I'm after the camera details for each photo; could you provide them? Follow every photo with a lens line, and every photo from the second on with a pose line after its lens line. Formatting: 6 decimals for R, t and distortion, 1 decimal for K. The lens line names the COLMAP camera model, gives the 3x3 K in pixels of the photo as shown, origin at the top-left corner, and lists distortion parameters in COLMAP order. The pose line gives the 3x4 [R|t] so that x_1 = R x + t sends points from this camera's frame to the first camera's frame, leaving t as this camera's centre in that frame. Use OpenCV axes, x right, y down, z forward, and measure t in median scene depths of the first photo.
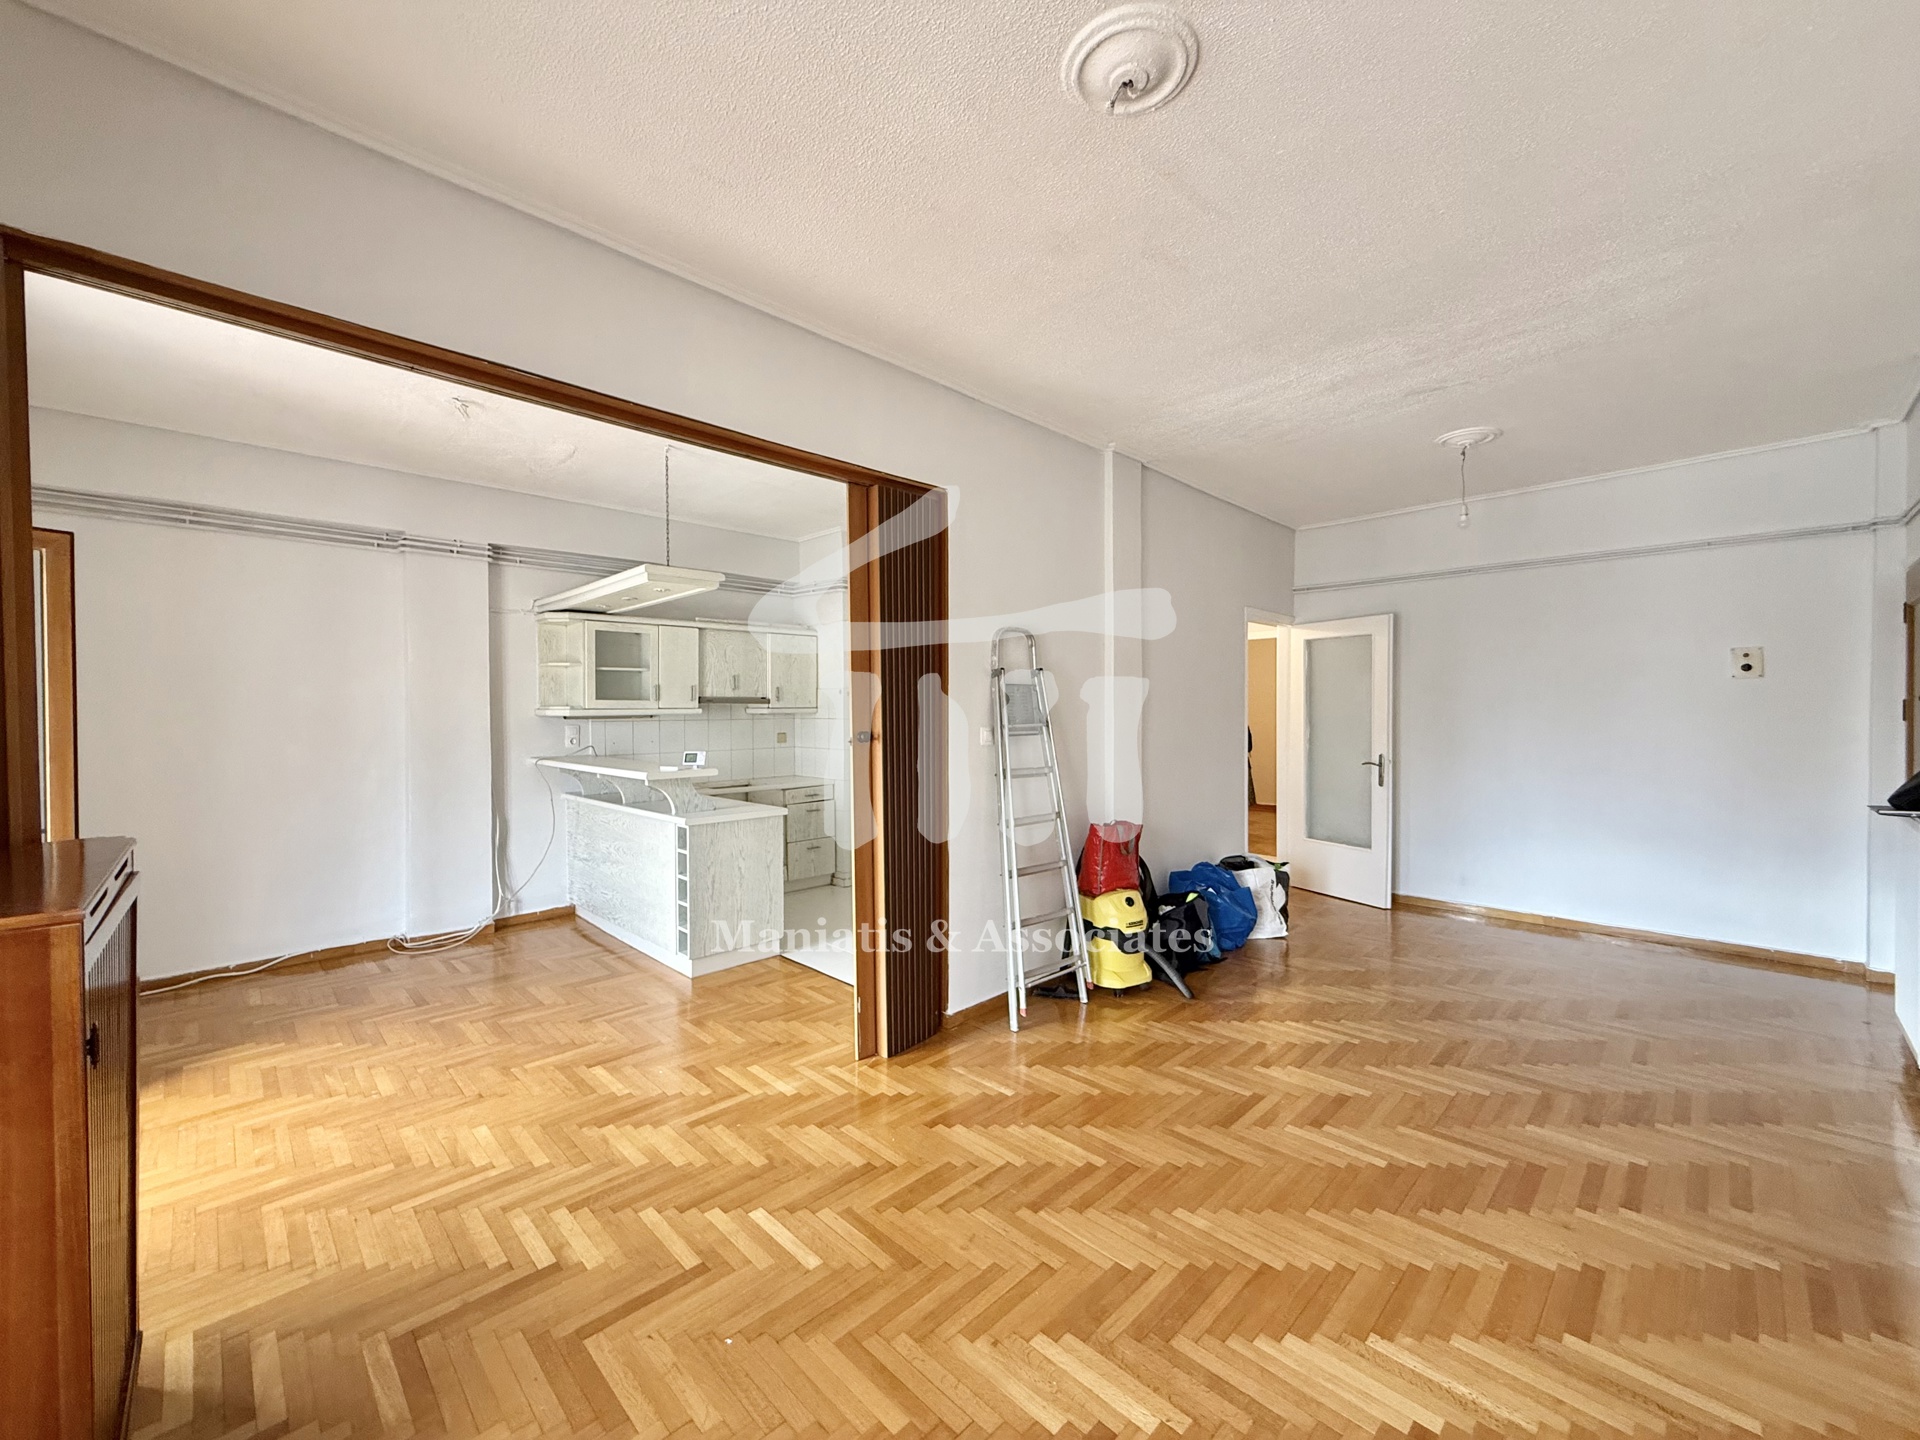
lens RADIAL K [[767.1, 0, 955.5], [0, 767.1, 717.1], [0, 0, 1]] dist [-0.000285, 0.000030]
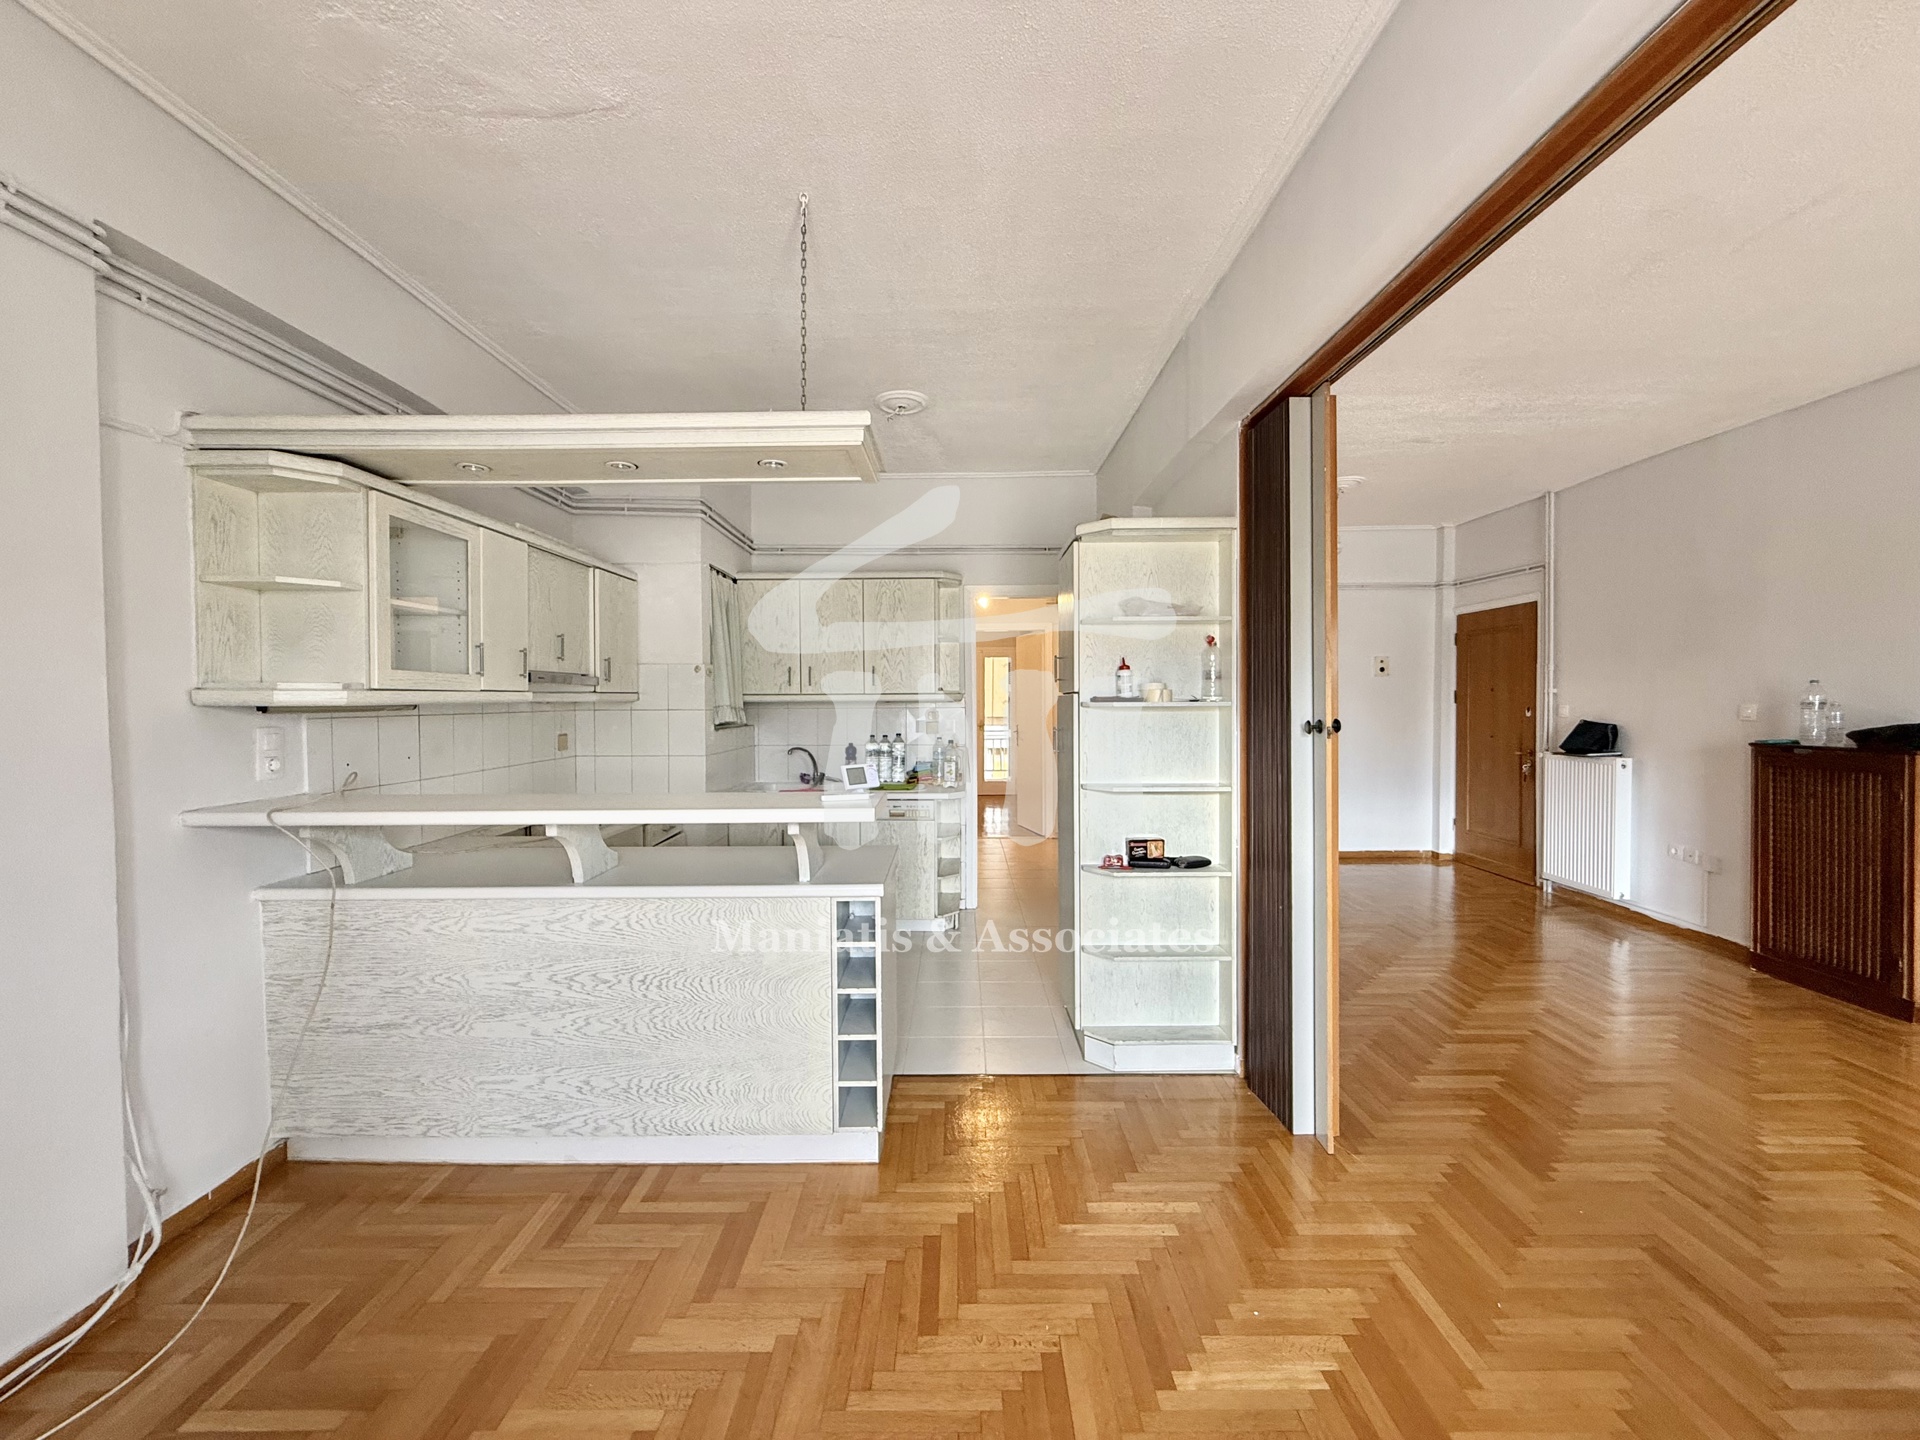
lens RADIAL K [[767.1, 0, 956.9], [0, 767.1, 718.2], [0, 0, 1]] dist [-0.000285, 0.000030]
pose [[0.704228, -0.016022, 0.709793, -0.795365], [0.009188, 0.999867, 0.013453, 0.004741], [-0.709914, -0.002952, 0.704282, 0.634723]]
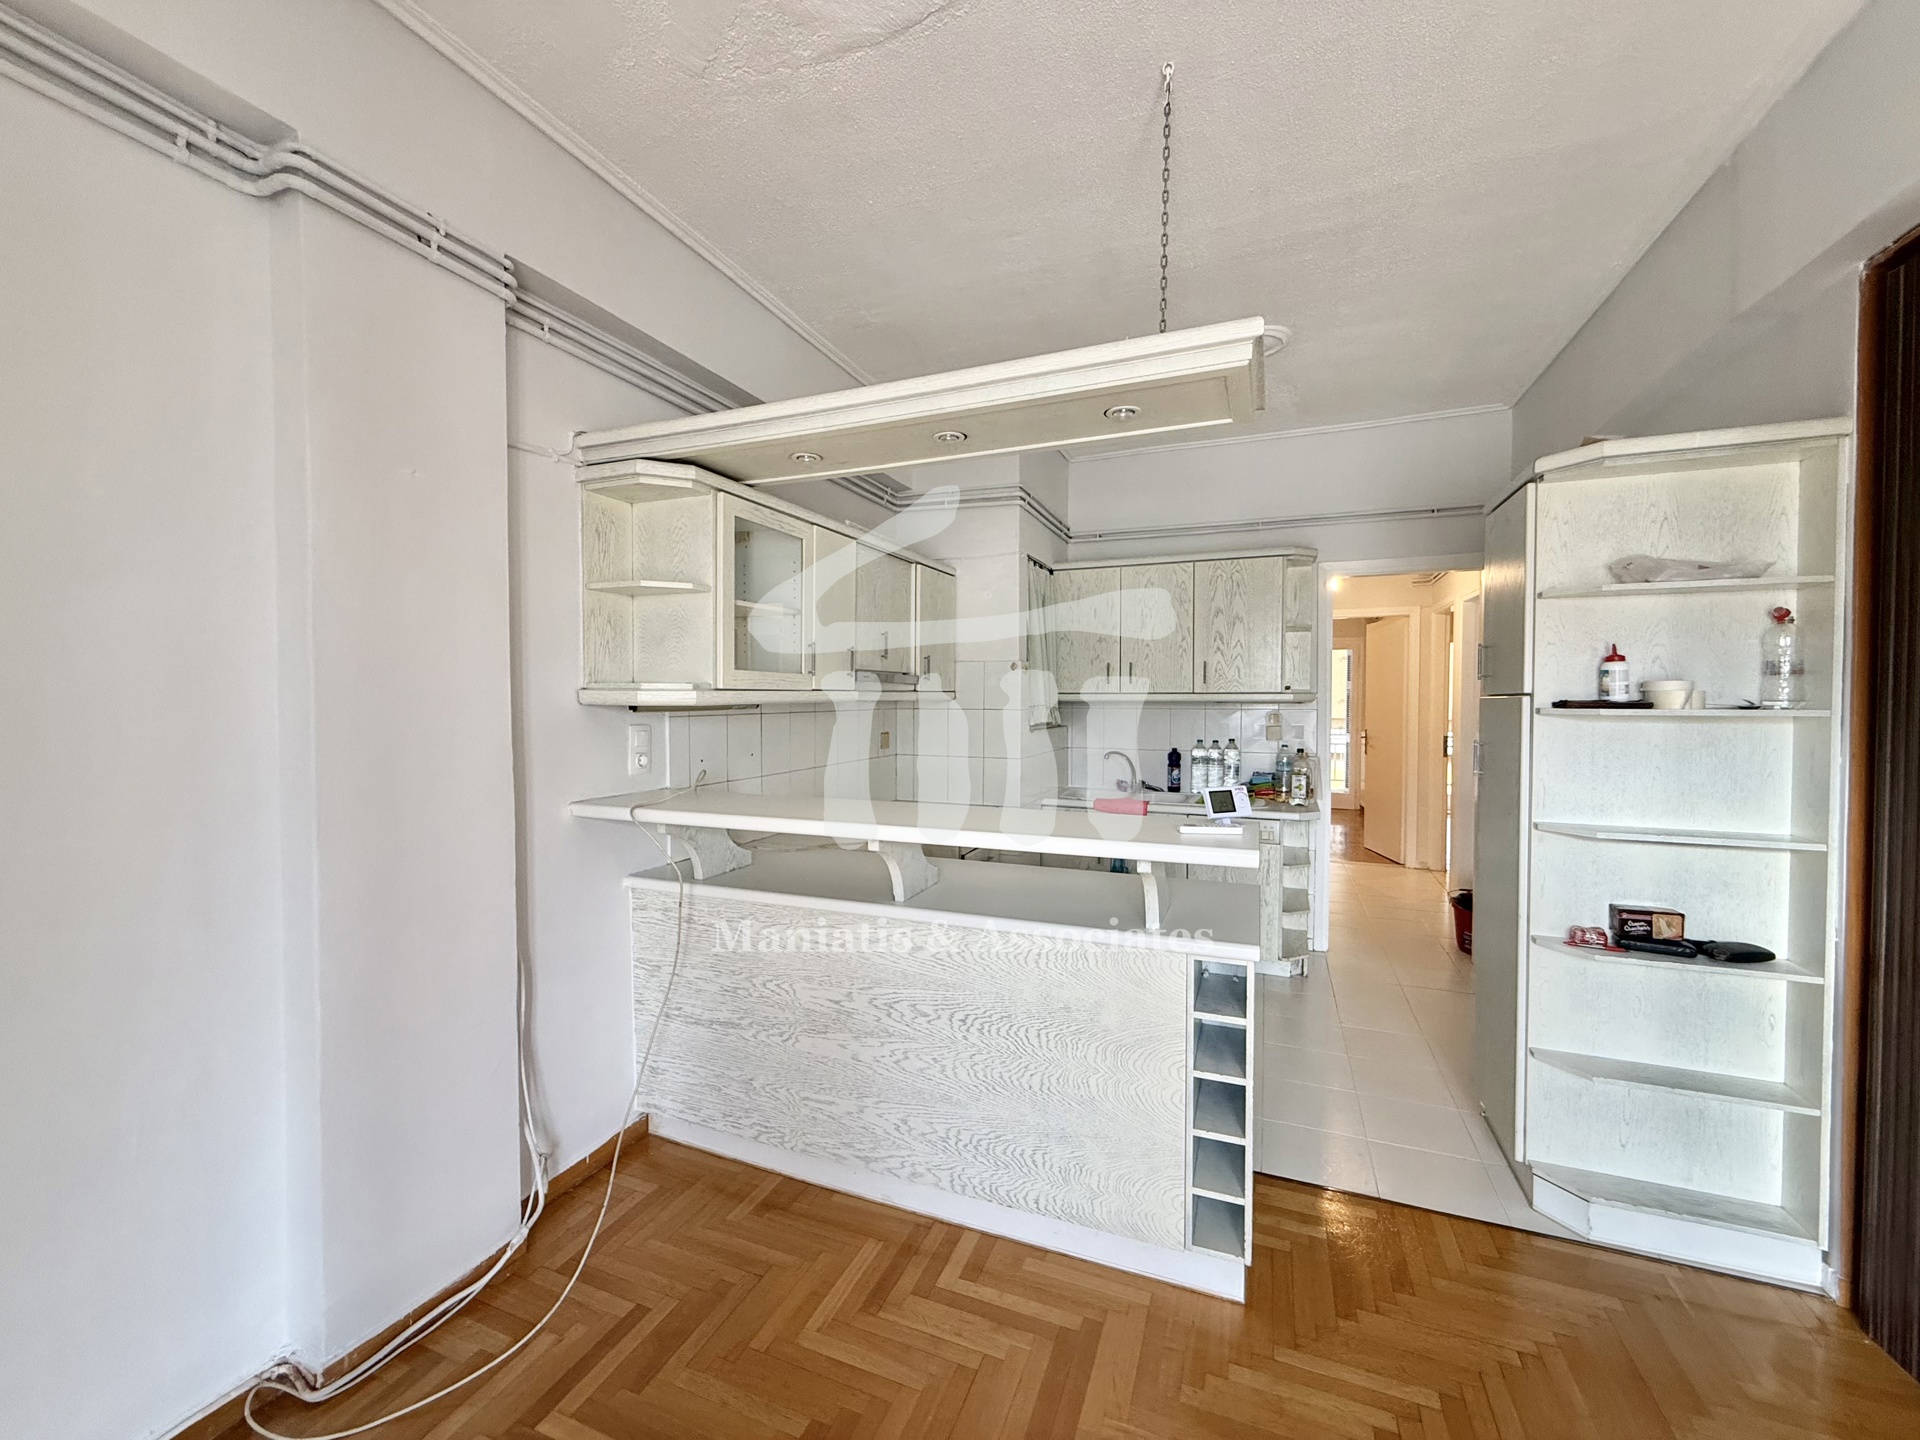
lens RADIAL K [[767.1, 0, 955.3], [0, 767.1, 718.0], [0, 0, 1]] dist [-0.000285, 0.000030]
pose [[0.918030, -0.005943, 0.396466, -0.757595], [-0.000521, 0.999869, 0.016194, -0.001607], [-0.396511, -0.015073, 0.917906, 0.757297]]
